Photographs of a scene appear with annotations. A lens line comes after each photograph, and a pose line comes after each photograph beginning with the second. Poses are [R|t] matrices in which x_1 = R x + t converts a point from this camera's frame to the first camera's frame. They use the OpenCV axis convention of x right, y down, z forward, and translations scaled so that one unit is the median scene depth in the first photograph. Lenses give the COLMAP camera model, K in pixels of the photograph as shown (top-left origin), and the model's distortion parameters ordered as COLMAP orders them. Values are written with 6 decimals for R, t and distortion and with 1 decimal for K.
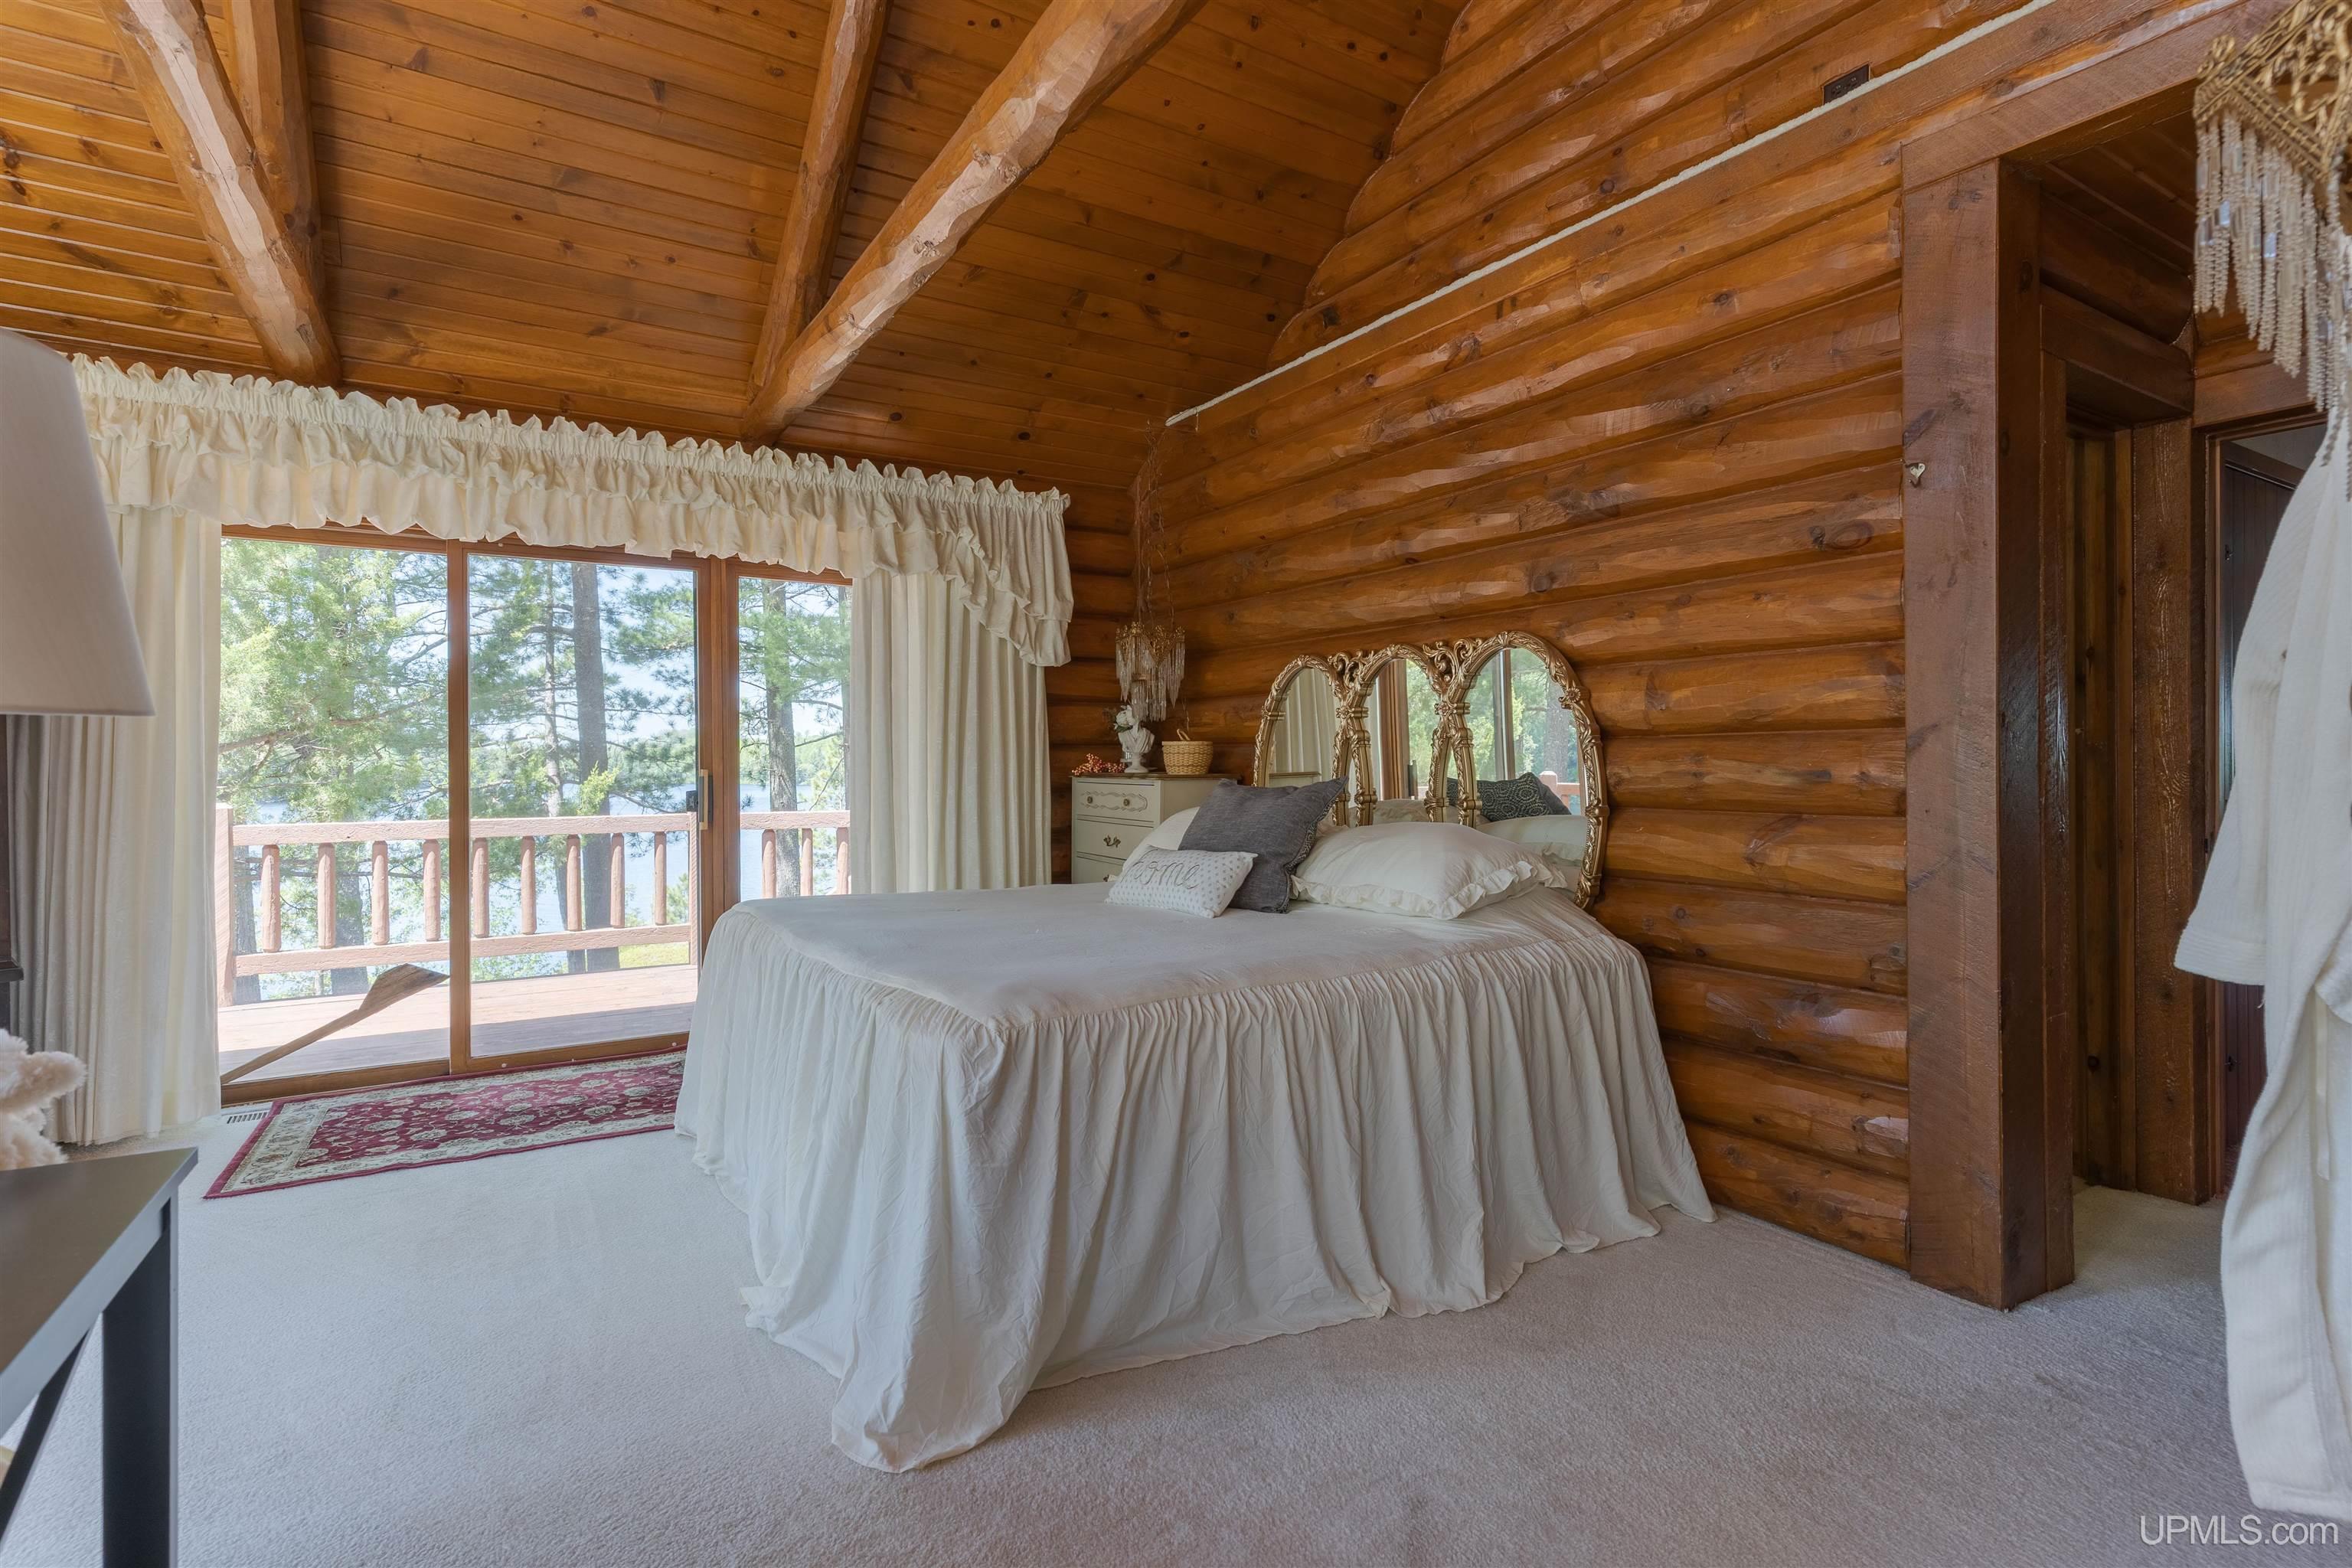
lens RADIAL K [[1130.6, 0, 1170.8], [0, 1130.6, 775.2], [0, 0, 1]] dist [0.001711, -0.000396]
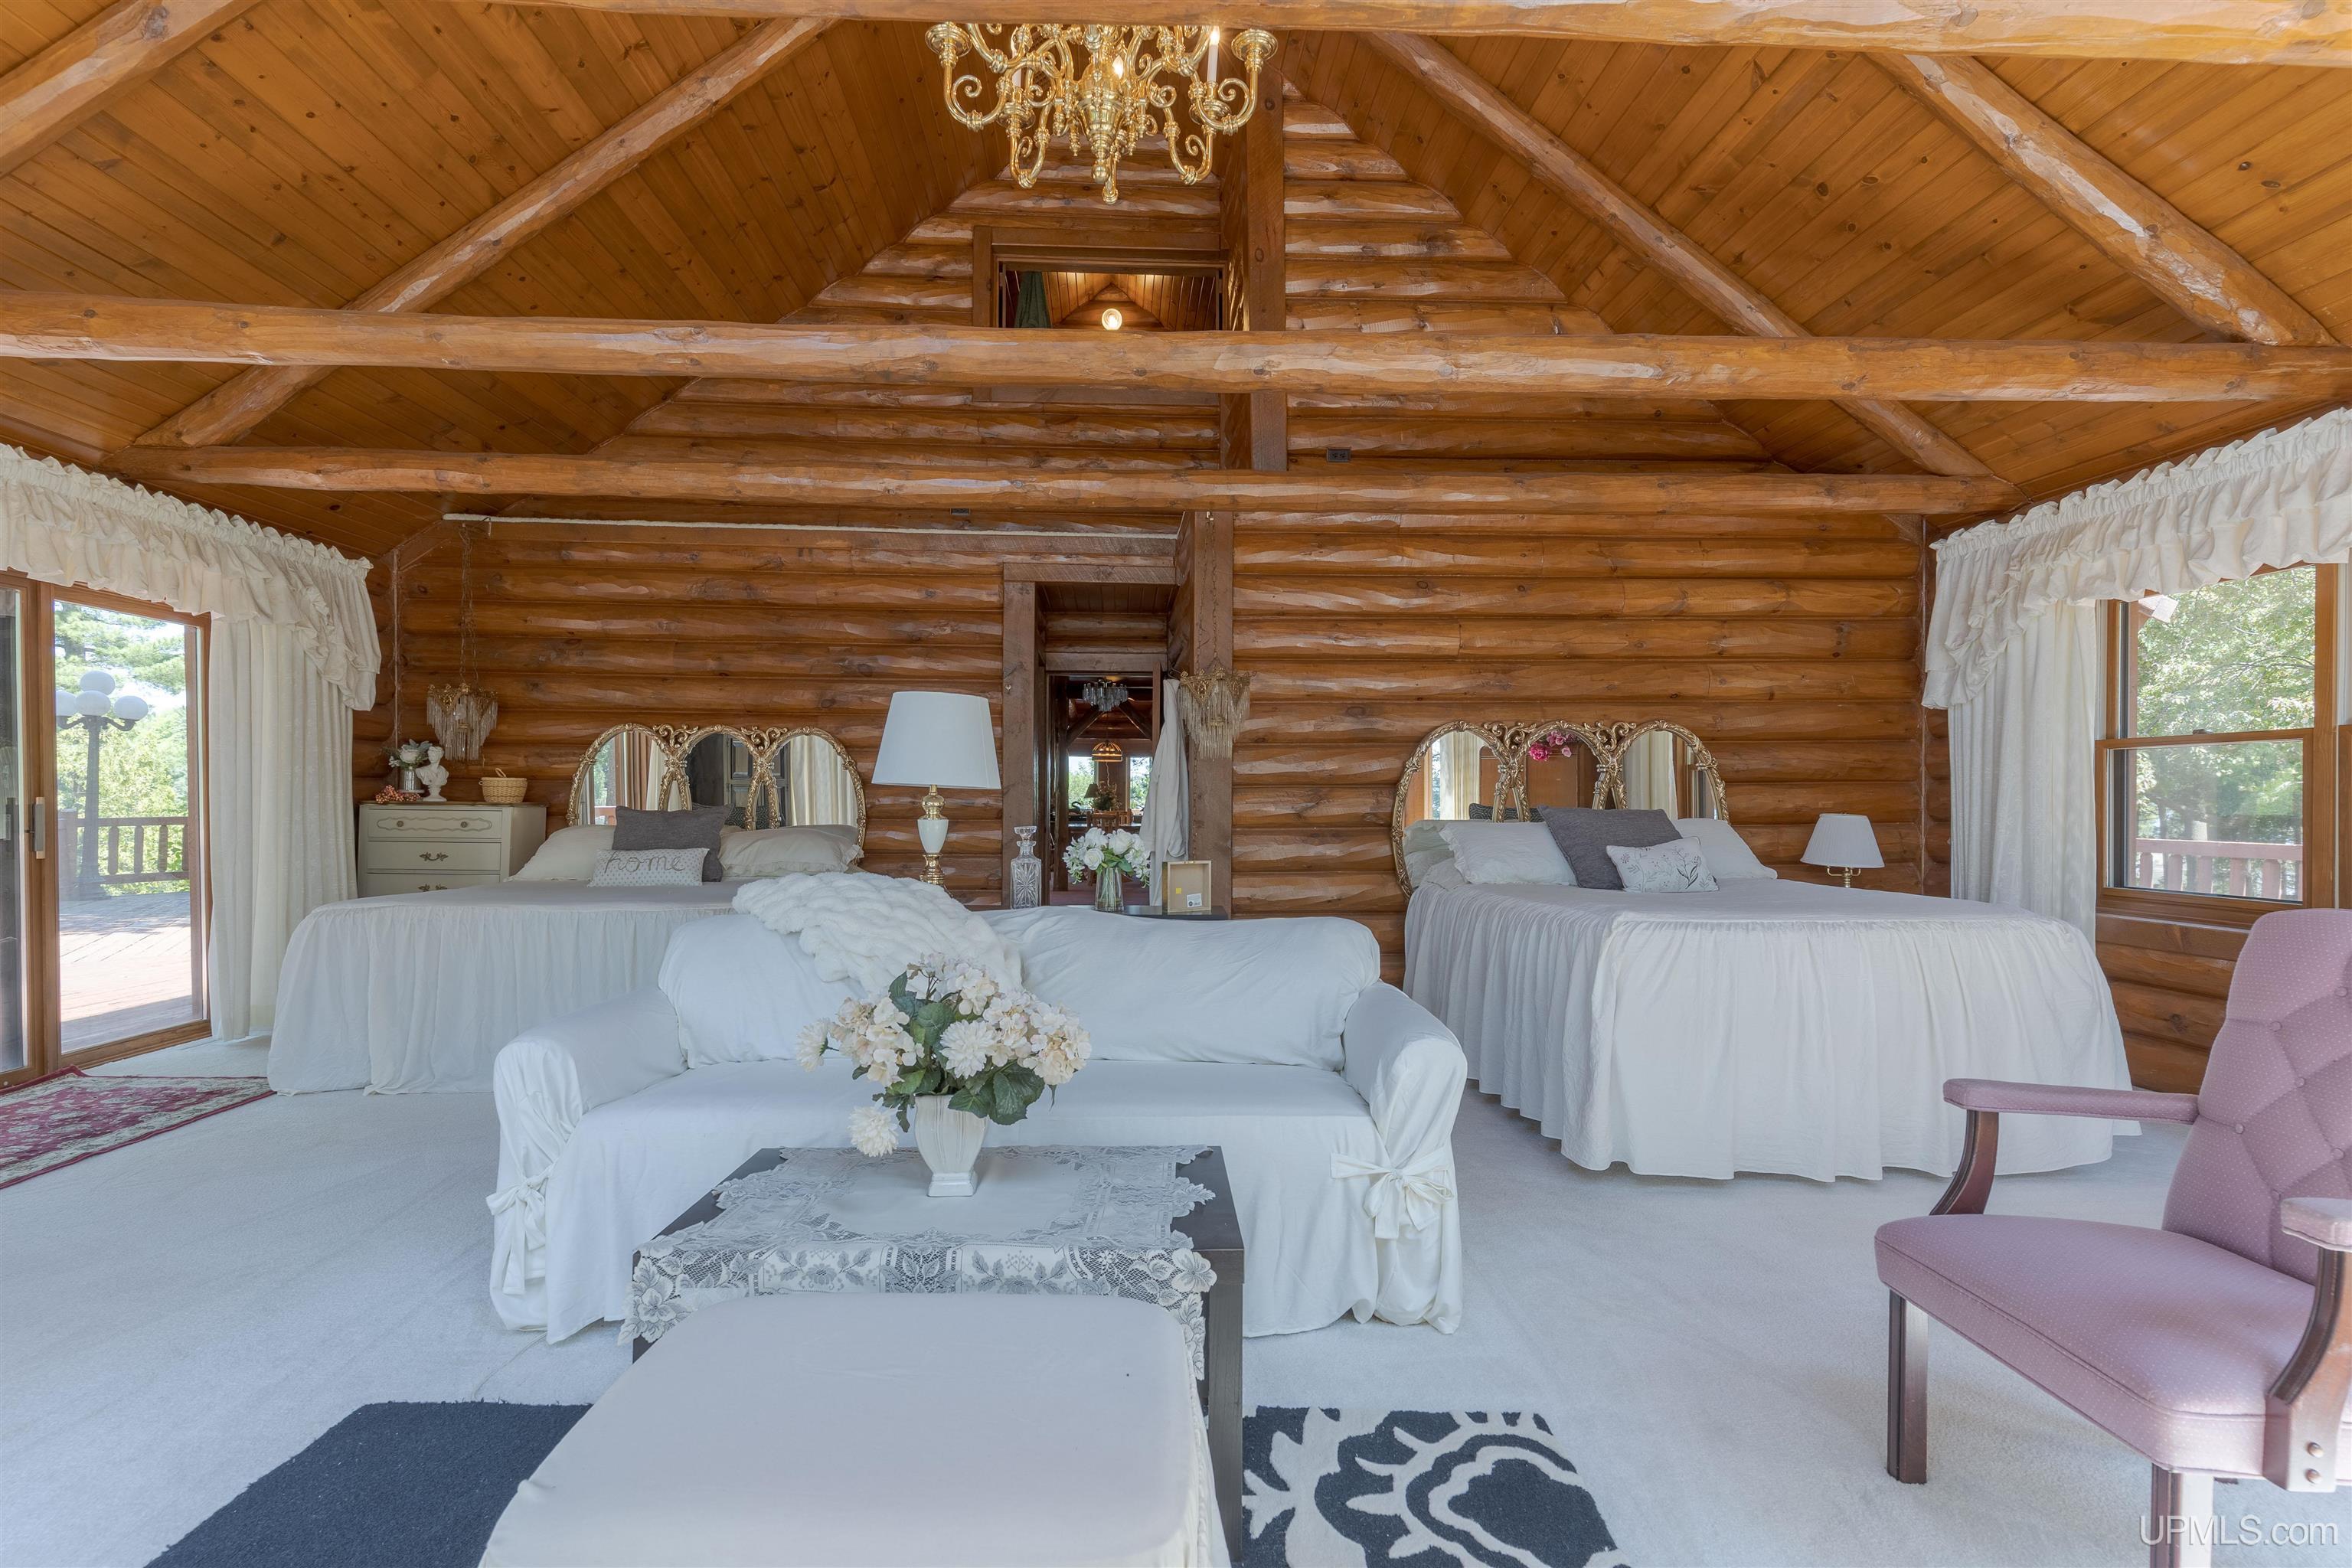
lens RADIAL K [[1130.6, 0, 1170.8], [0, 1130.6, 775.2], [0, 0, 1]] dist [0.001711, -0.000396]
pose [[0.496272, 0.026562, 0.867761, -0.783505], [-0.001940, 0.999563, -0.029486, 0.004560], [-0.868165, 0.012950, 0.496107, -0.338905]]
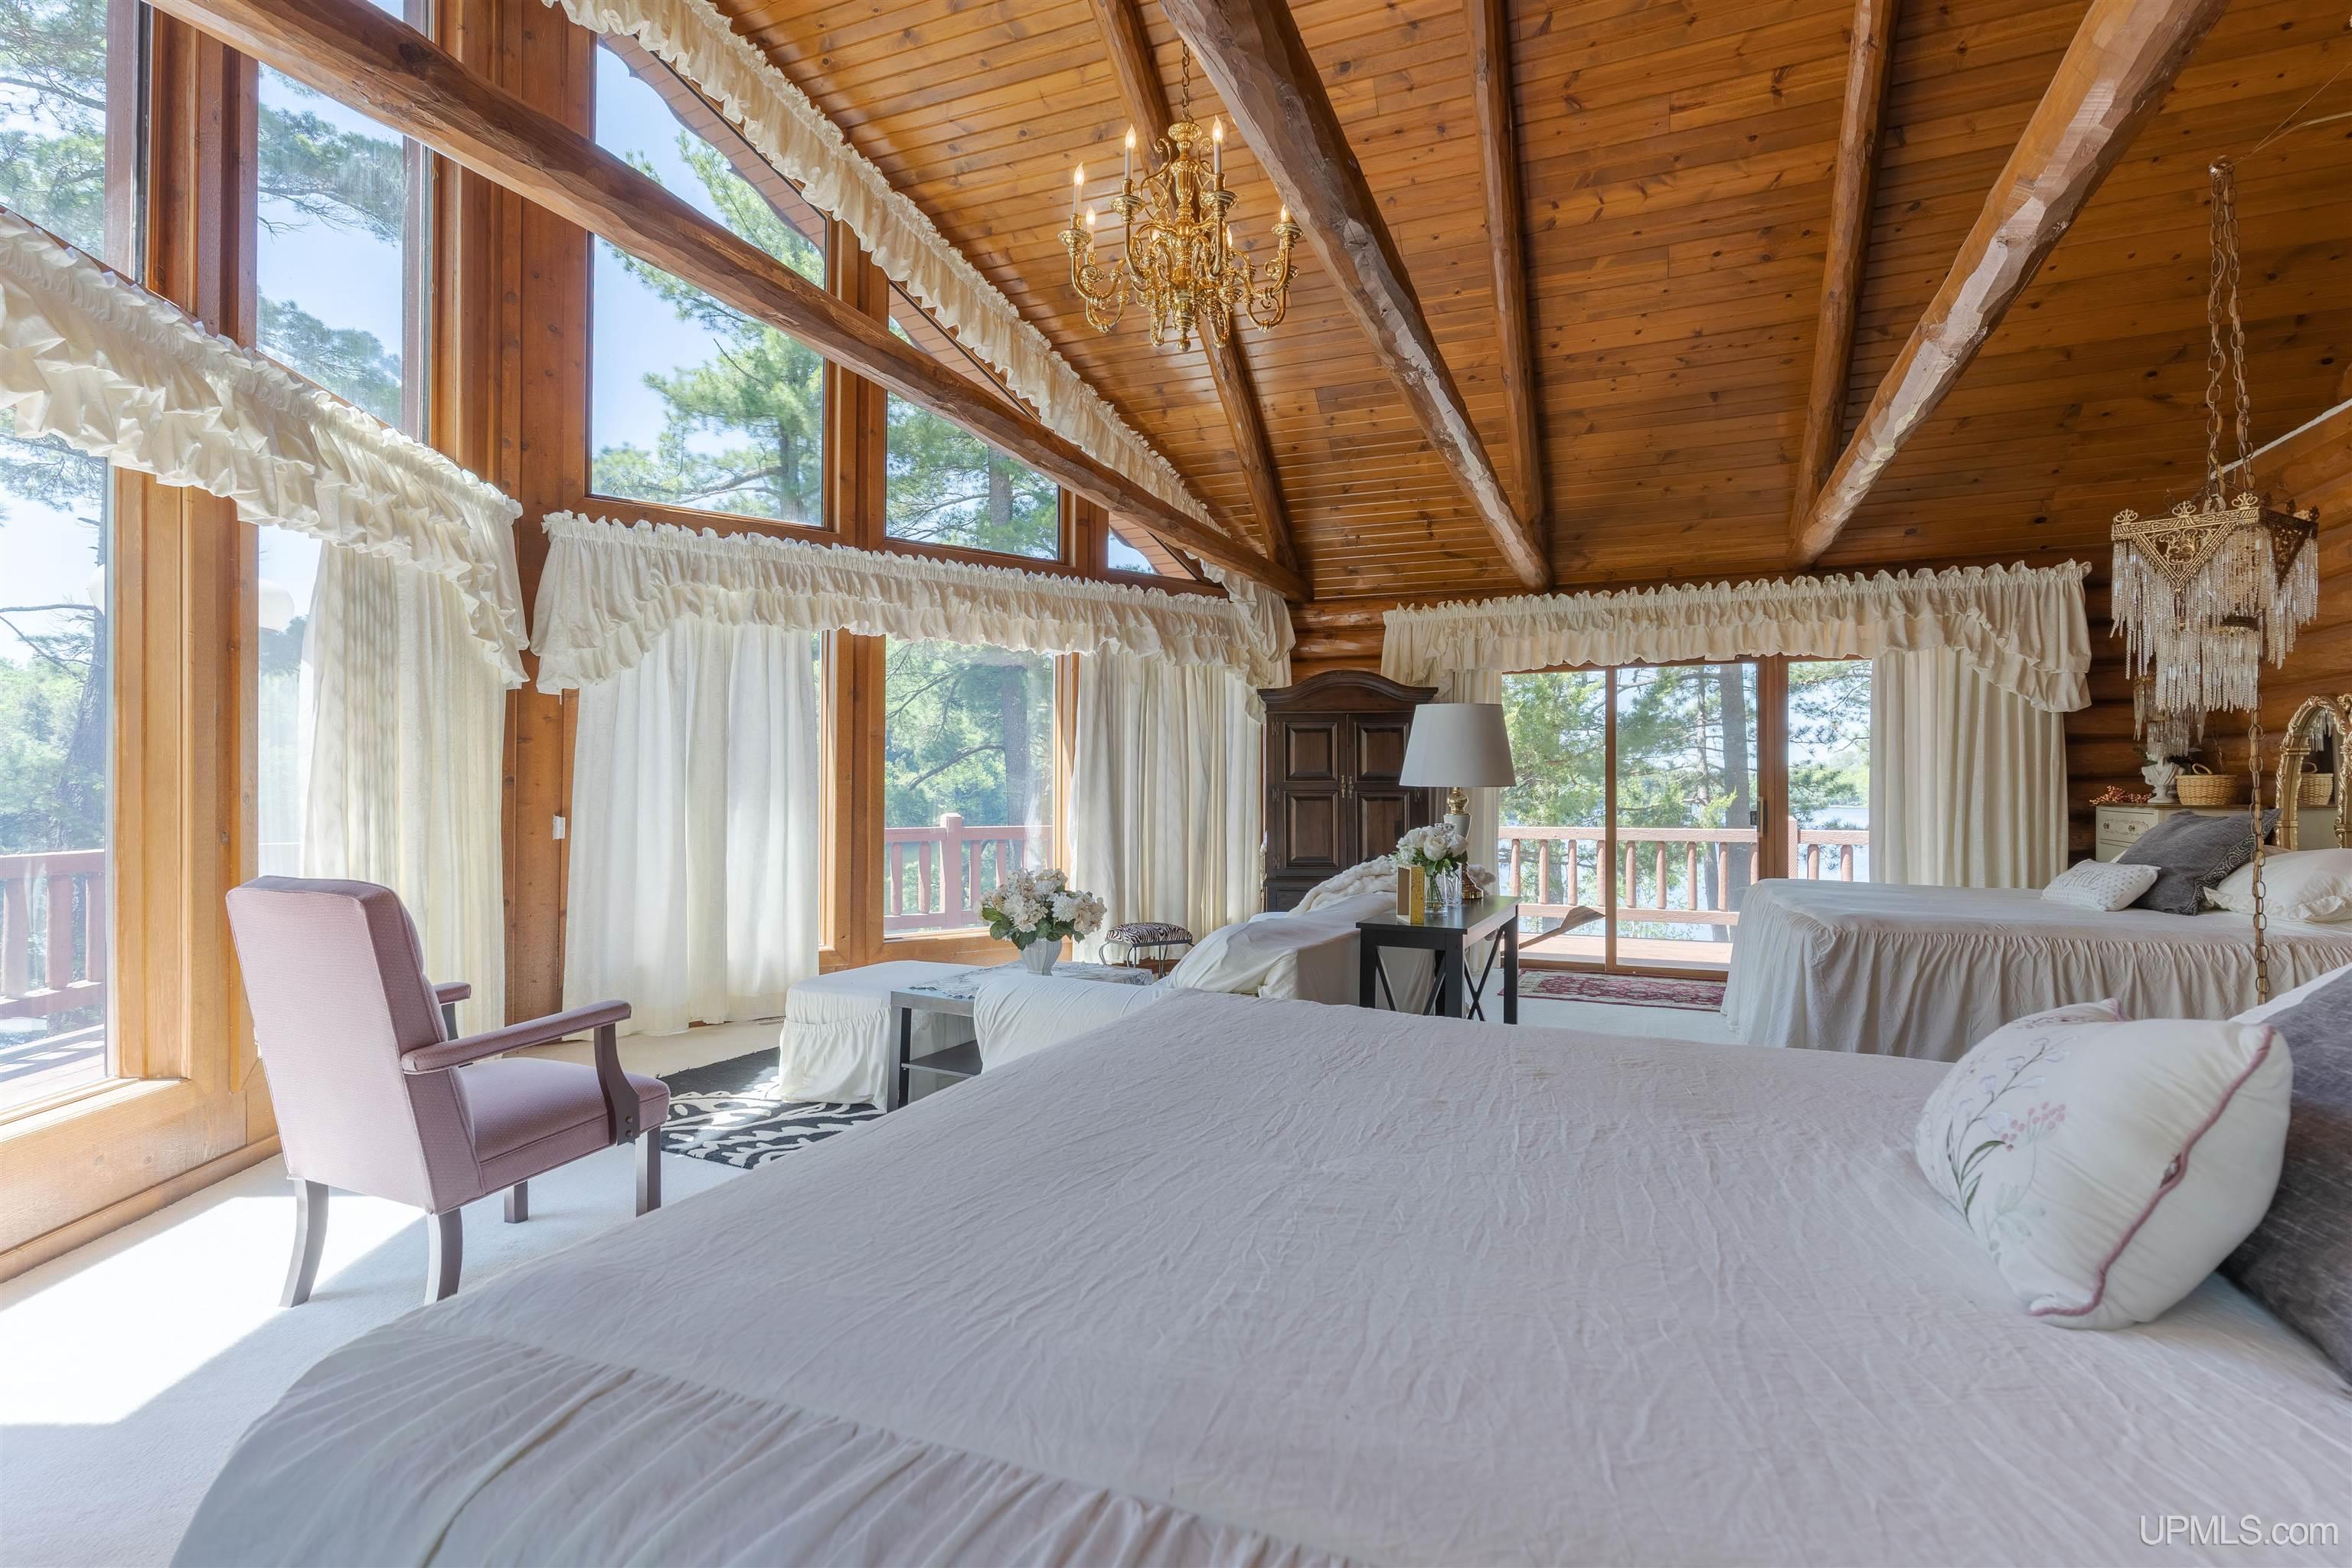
lens RADIAL K [[1130.6, 0, 1170.8], [0, 1130.6, 775.2], [0, 0, 1]] dist [0.001711, -0.000396]
pose [[0.577327, -0.006146, -0.816490, 0.353131], [-0.010419, 0.999835, -0.014893, -0.003324], [0.816447, 0.017105, 0.577168, -0.489476]]
